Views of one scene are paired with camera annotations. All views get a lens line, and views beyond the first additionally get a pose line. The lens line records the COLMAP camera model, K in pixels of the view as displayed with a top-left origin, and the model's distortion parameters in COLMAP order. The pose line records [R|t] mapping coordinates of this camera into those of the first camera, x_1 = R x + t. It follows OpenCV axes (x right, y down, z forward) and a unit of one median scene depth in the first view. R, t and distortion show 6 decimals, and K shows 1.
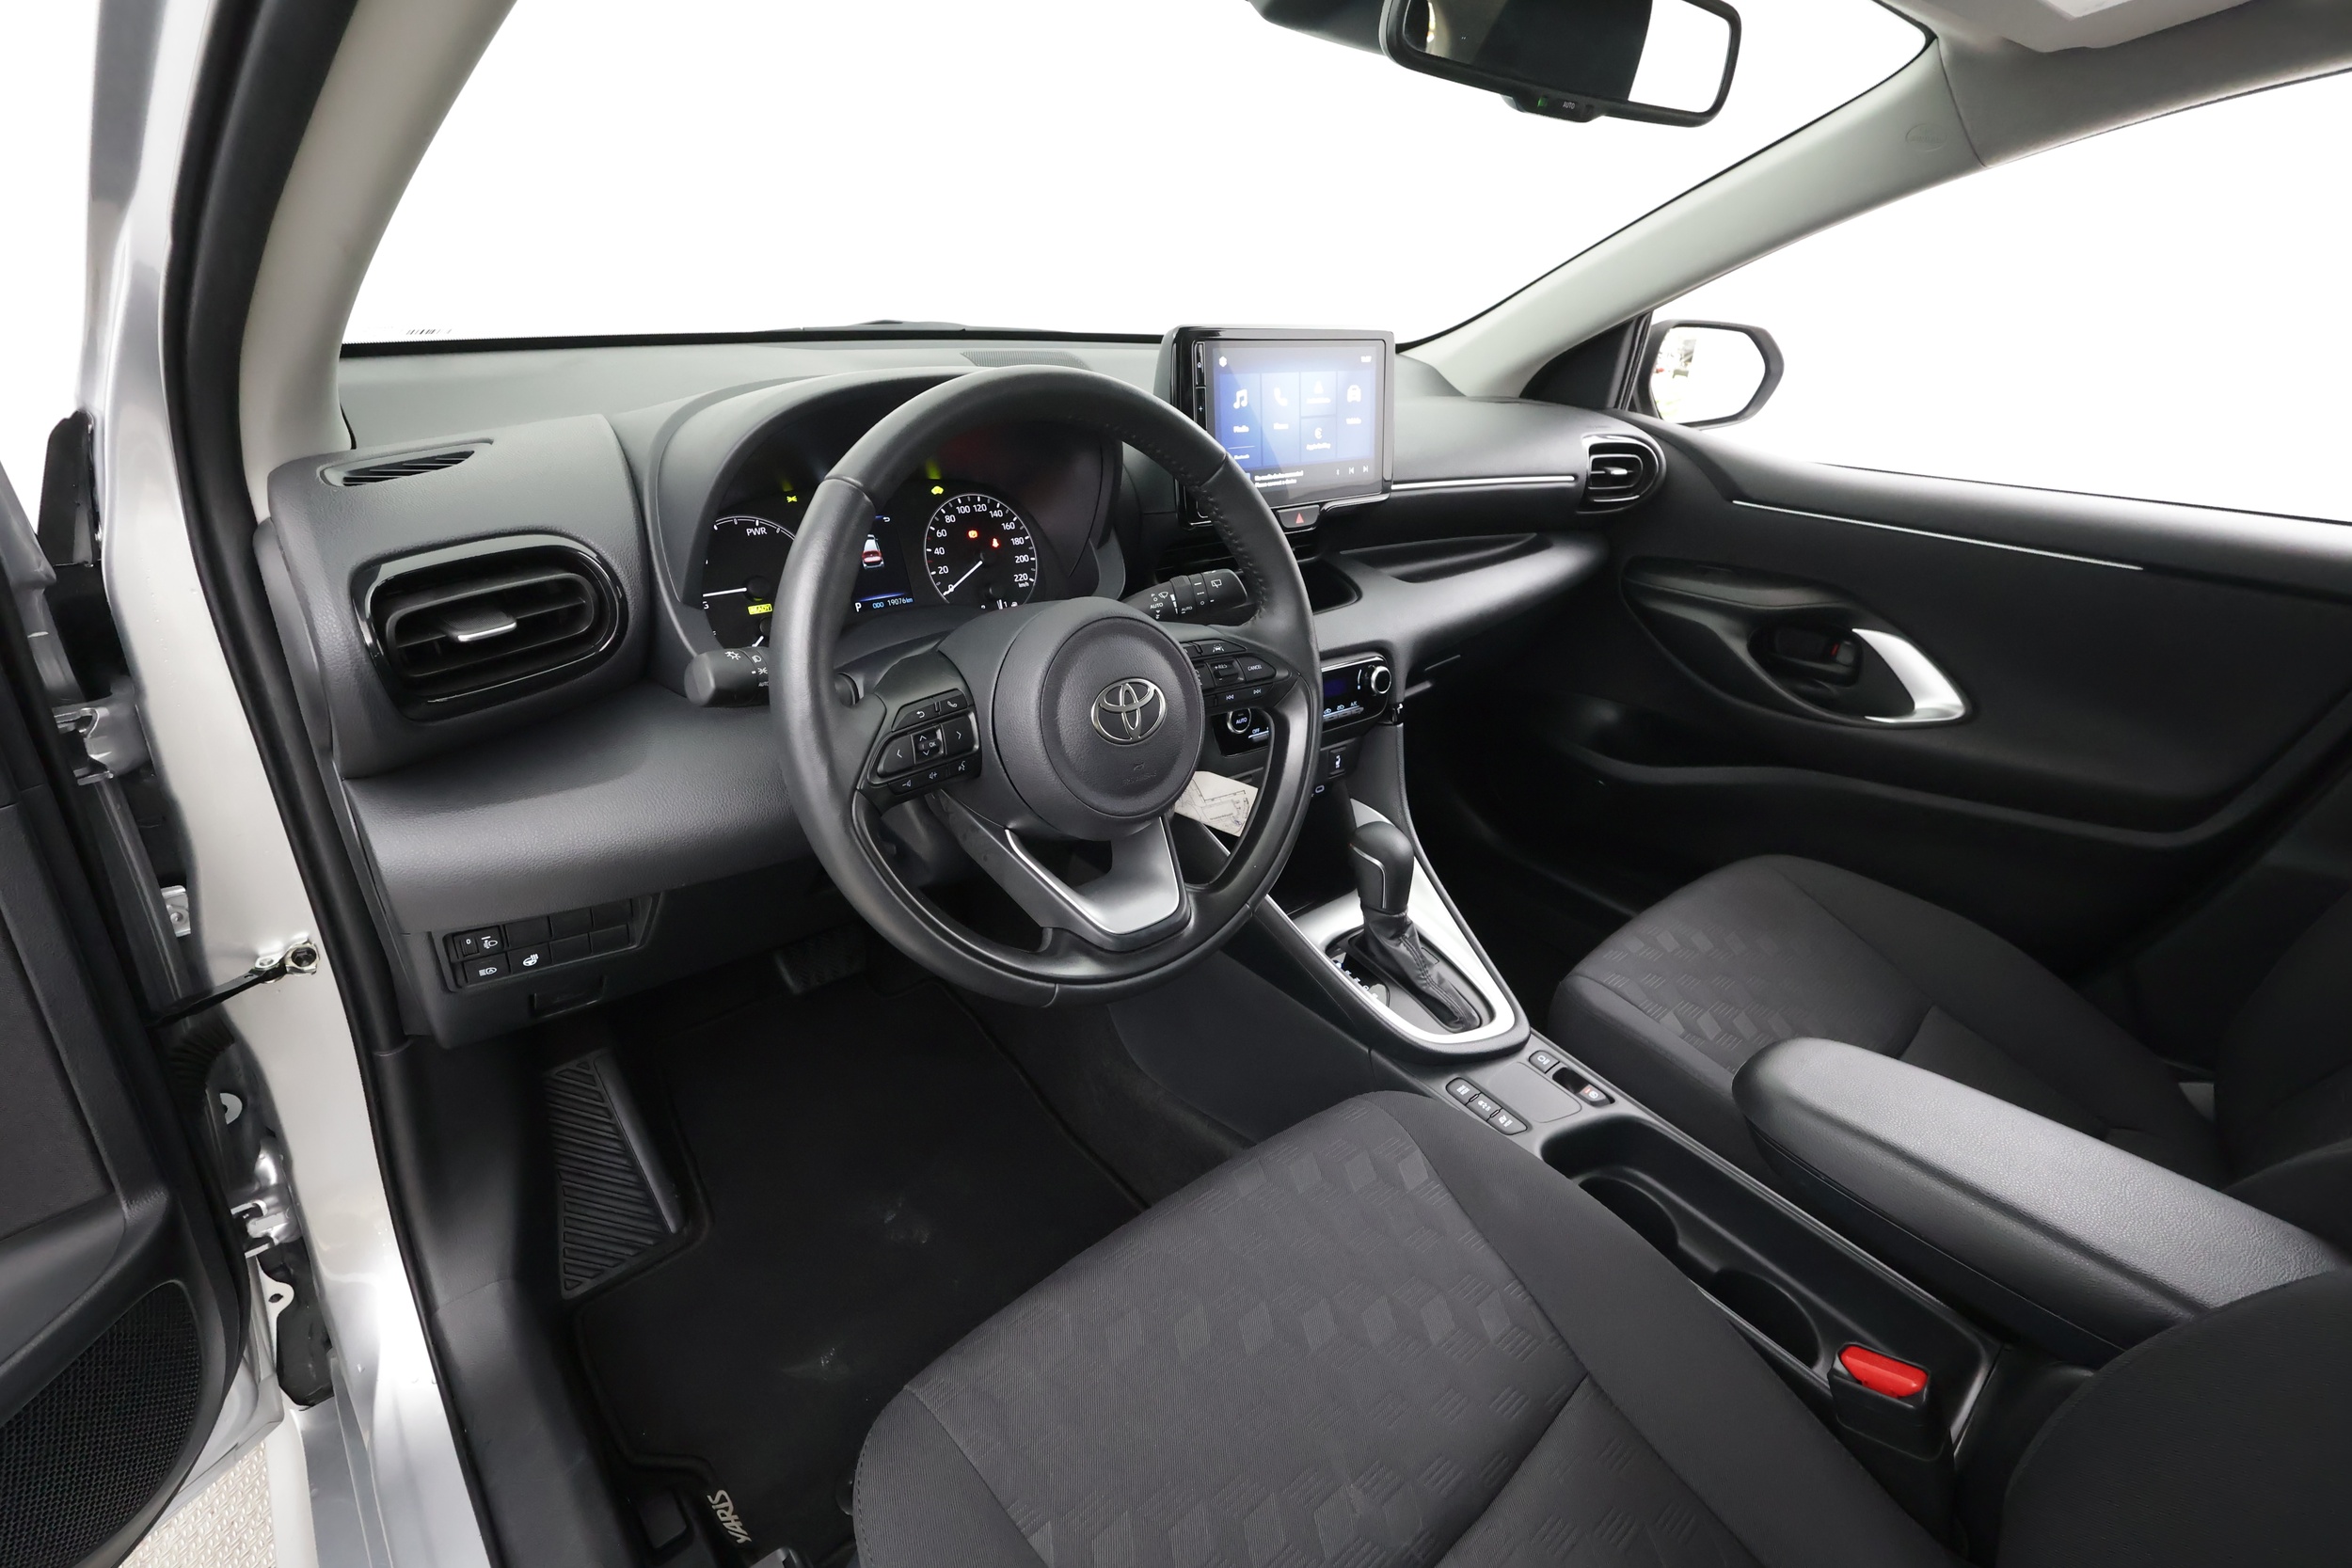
lens RADIAL K [[1082.0, 0, 1179.1], [0, 1082.0, 778.0], [0, 0, 1]] dist [-0.001757, -0.000001]
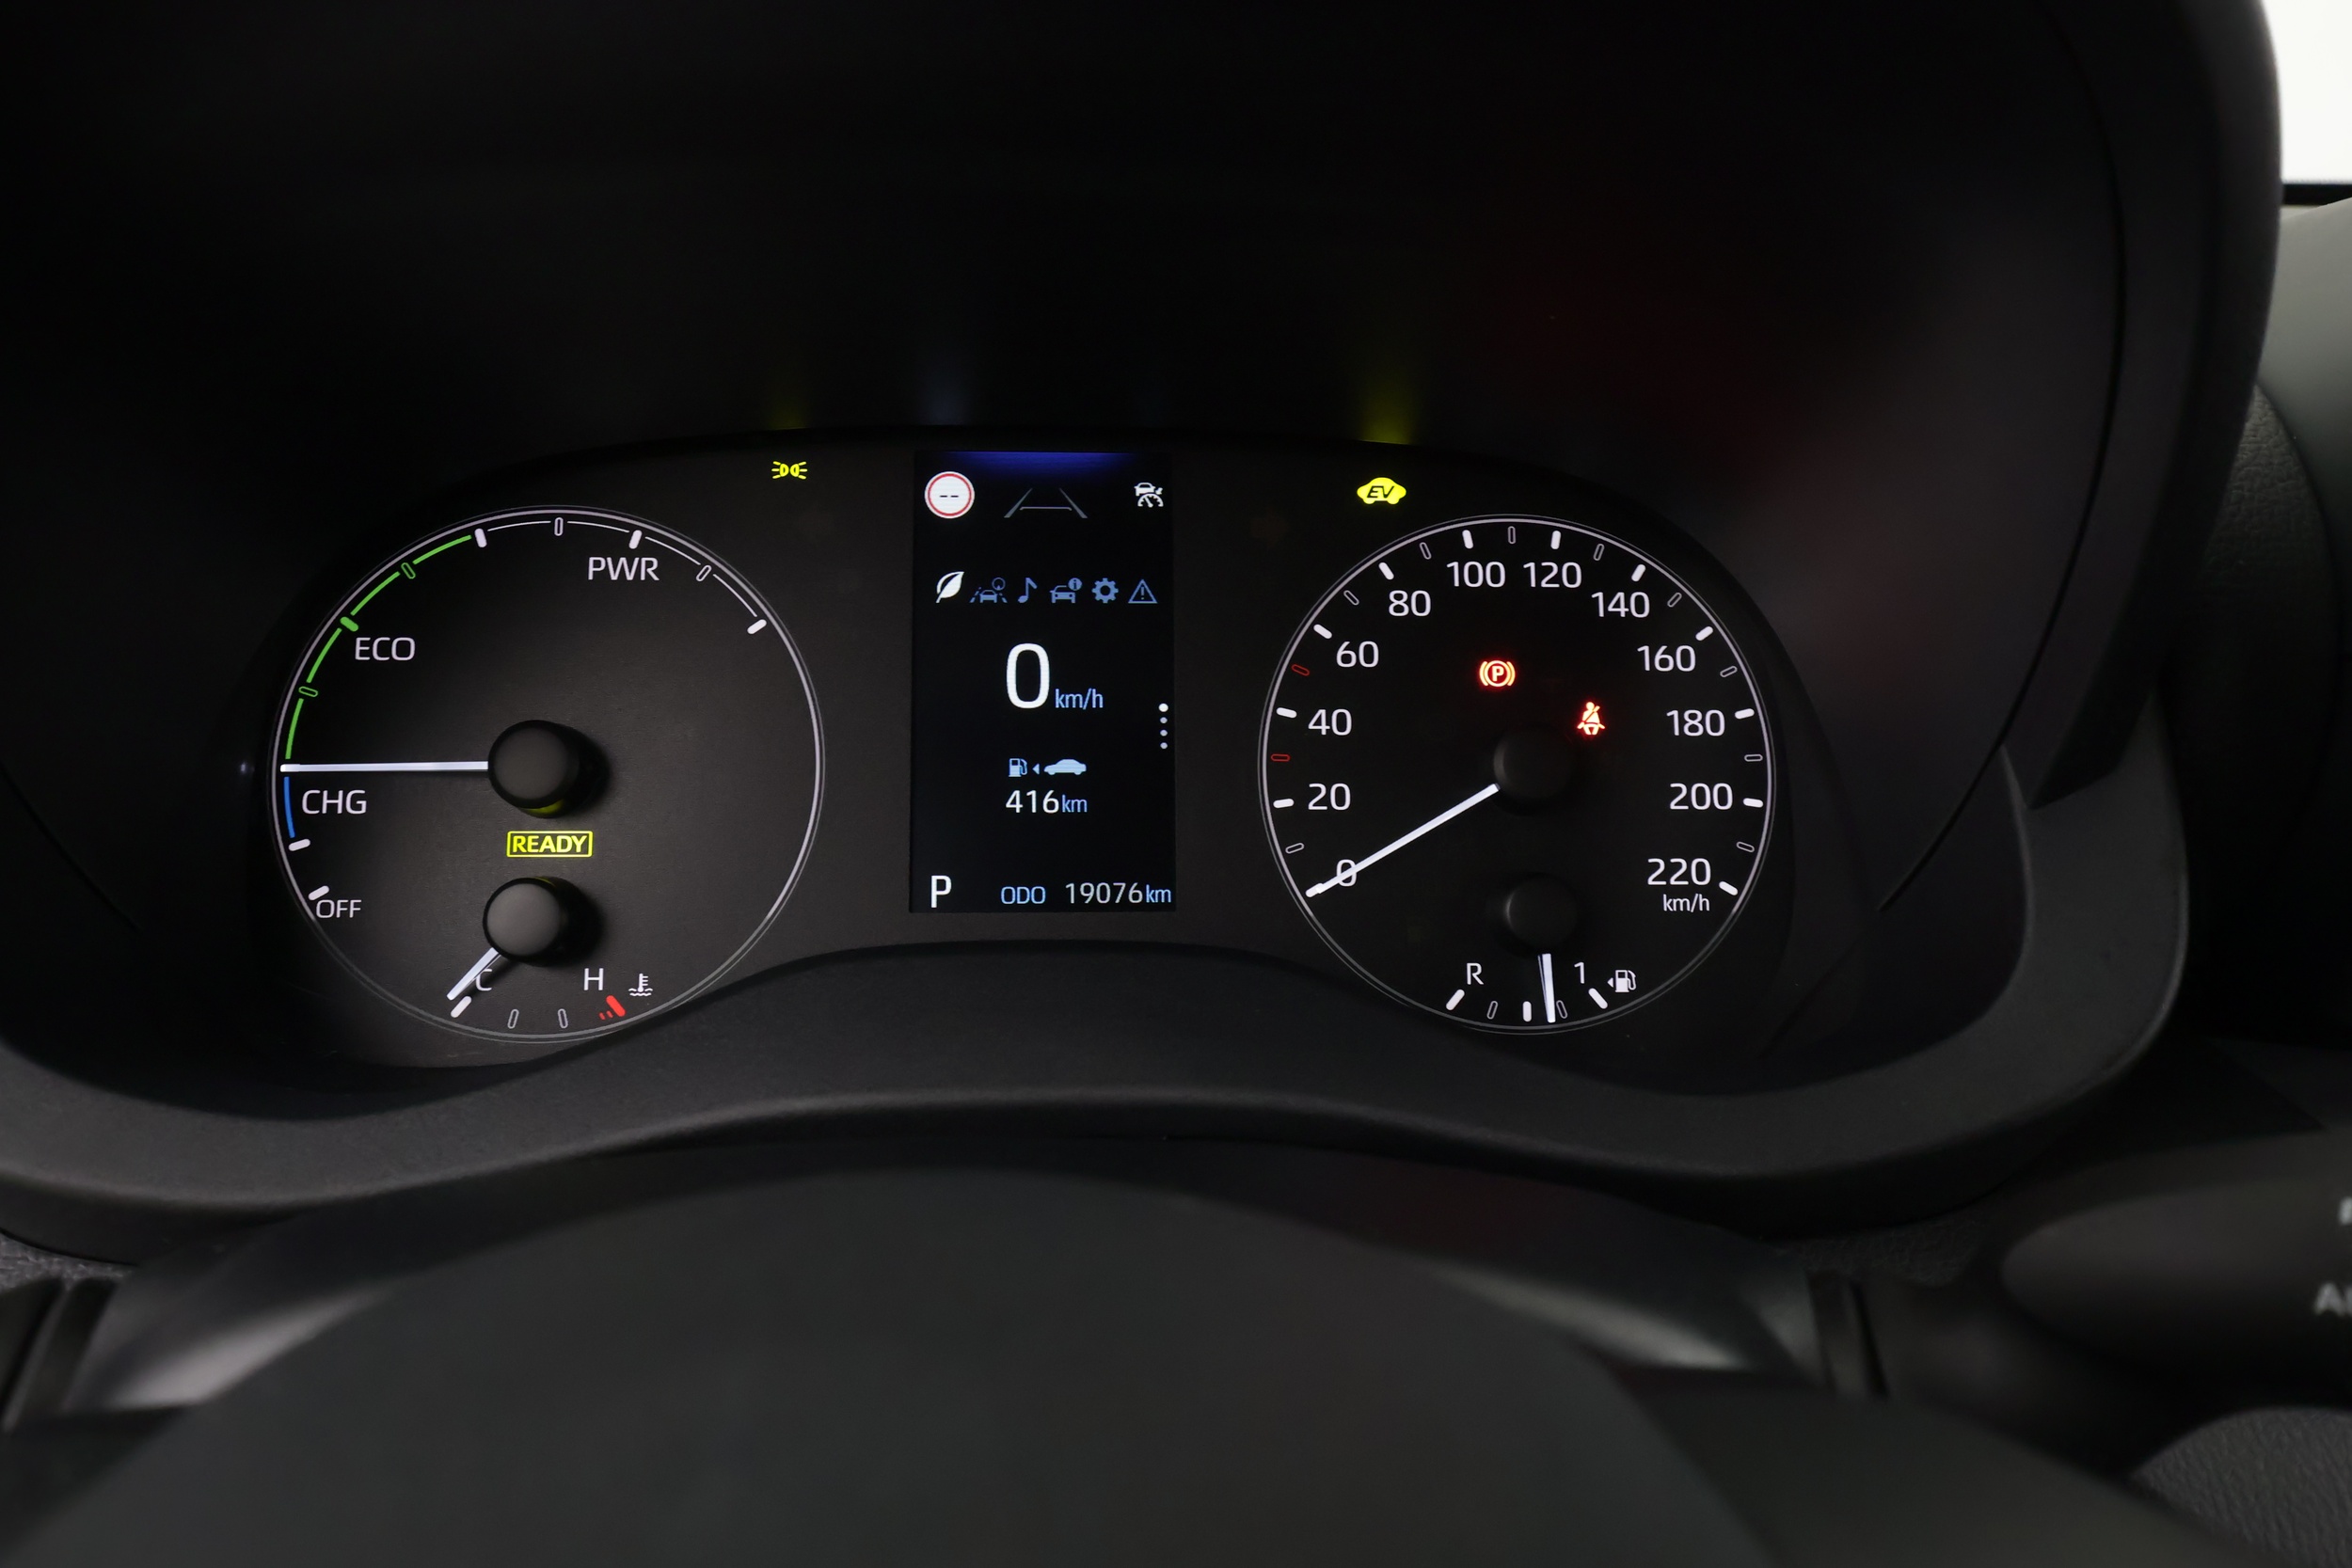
lens RADIAL K [[1650.3, 0, 1167.9], [0, 1650.3, 767.0], [0, 0, 1]] dist [0.013745, 0.002044]
pose [[0.787113, 0.134966, -0.601861, -0.018911], [-0.237891, 0.966700, -0.094334, -0.147988], [0.569087, 0.217428, 0.793010, 0.648509]]
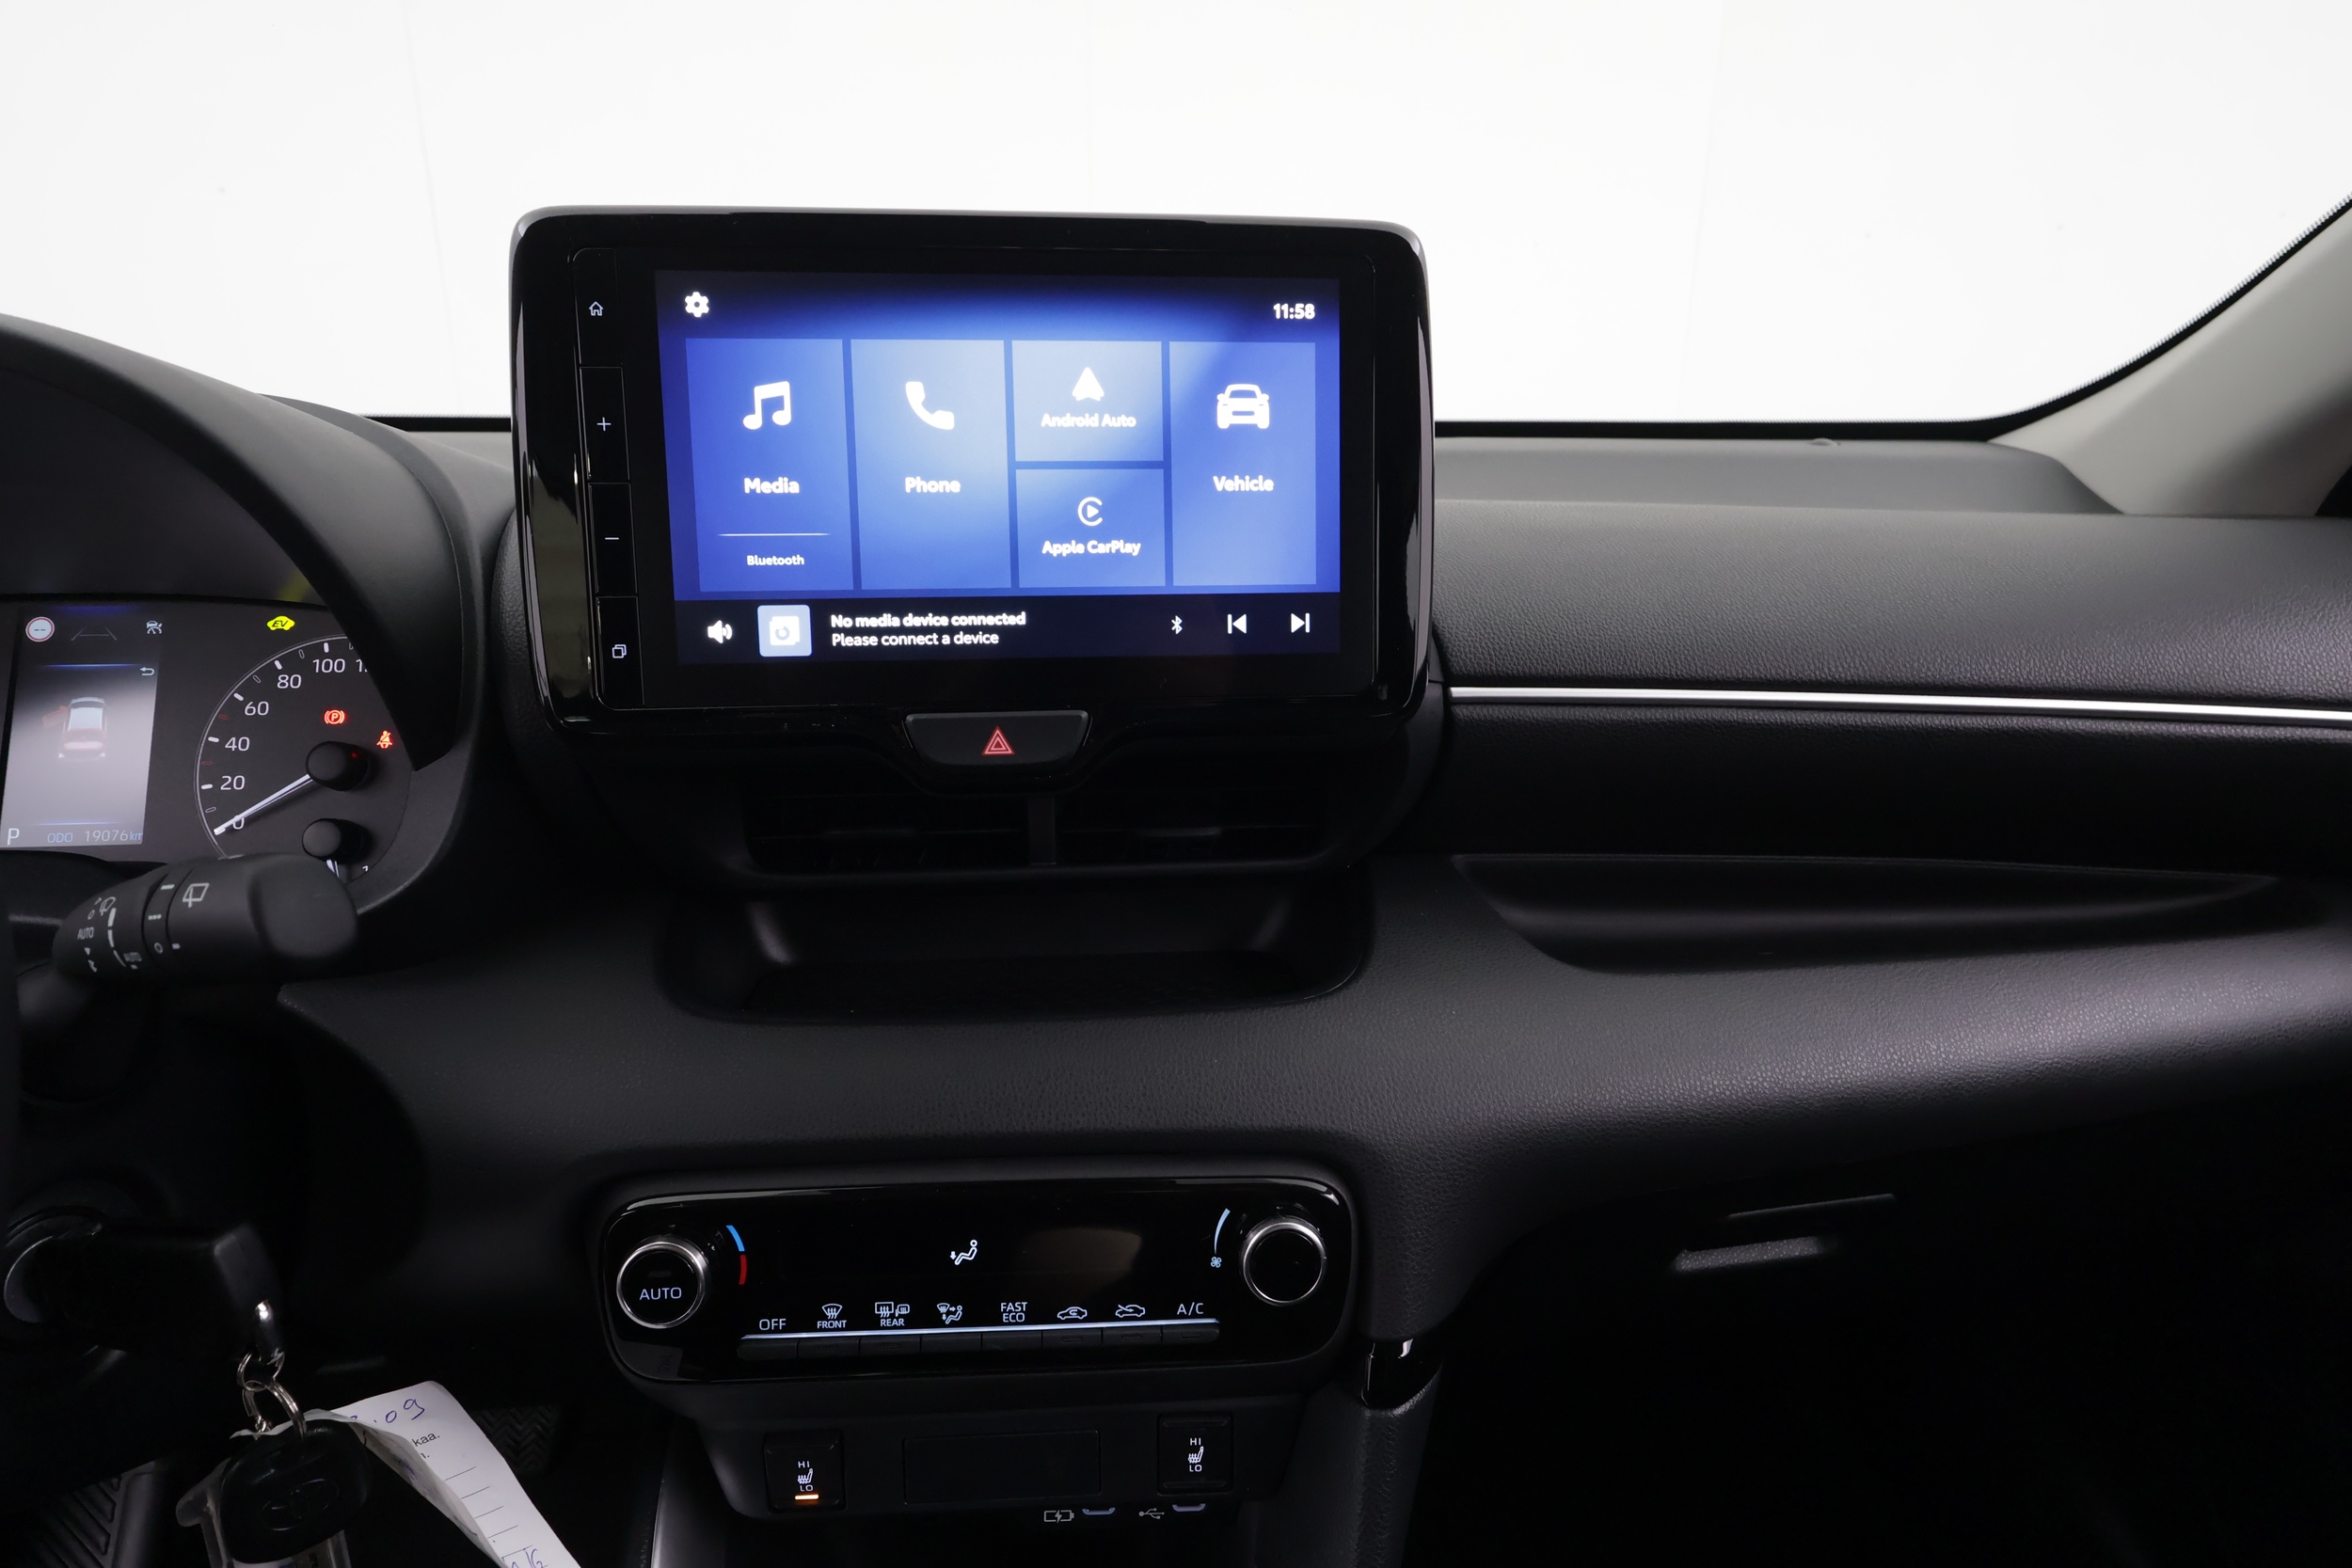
lens RADIAL K [[1243.1, 0, 1176.0], [0, 1243.1, 784.0], [0, 0, 1]] dist [0.000244, 0.000498]
pose [[0.809763, 0.091279, -0.579613, 0.416143], [-0.210199, 0.967391, -0.141317, -0.193403], [0.547814, 0.236267, 0.802545, 0.756175]]
